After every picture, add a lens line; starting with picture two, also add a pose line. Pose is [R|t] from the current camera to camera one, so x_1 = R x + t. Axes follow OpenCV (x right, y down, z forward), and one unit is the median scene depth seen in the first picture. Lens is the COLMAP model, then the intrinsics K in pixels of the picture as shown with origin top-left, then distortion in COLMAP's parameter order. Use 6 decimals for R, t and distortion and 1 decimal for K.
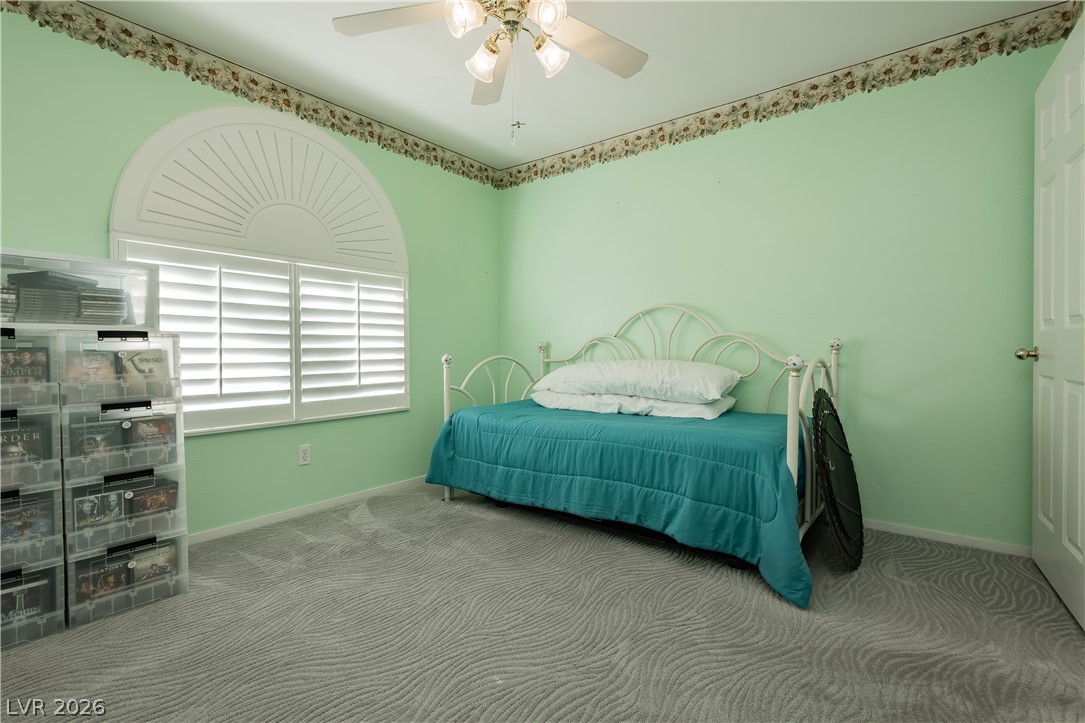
lens RADIAL K [[505.2, 0, 542.5], [0, 505.2, 361.5], [0, 0, 1]] dist [0.003525, 0.001097]
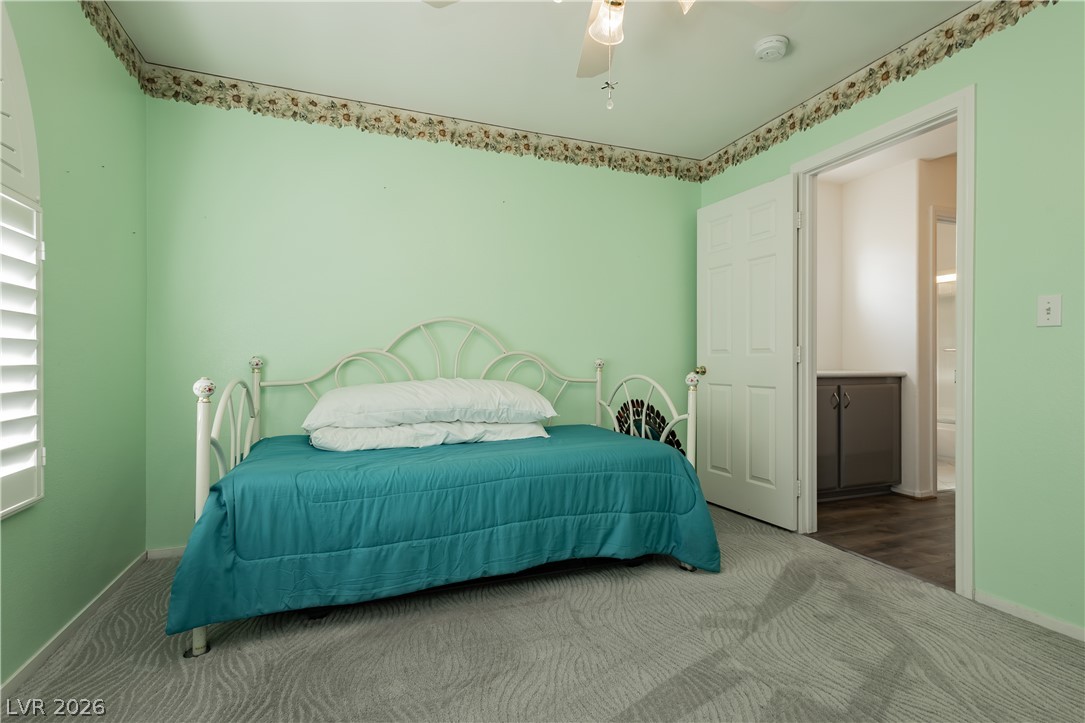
lens RADIAL K [[519.7, 0, 534.8], [0, 519.7, 358.1], [0, 0, 1]] dist [0.008015, 0.000165]
pose [[0.511817, 0.011071, 0.859023, -0.544448], [0.016552, 0.999604, -0.022744, -0.019310], [-0.858935, 0.025859, 0.511431, 0.454902]]
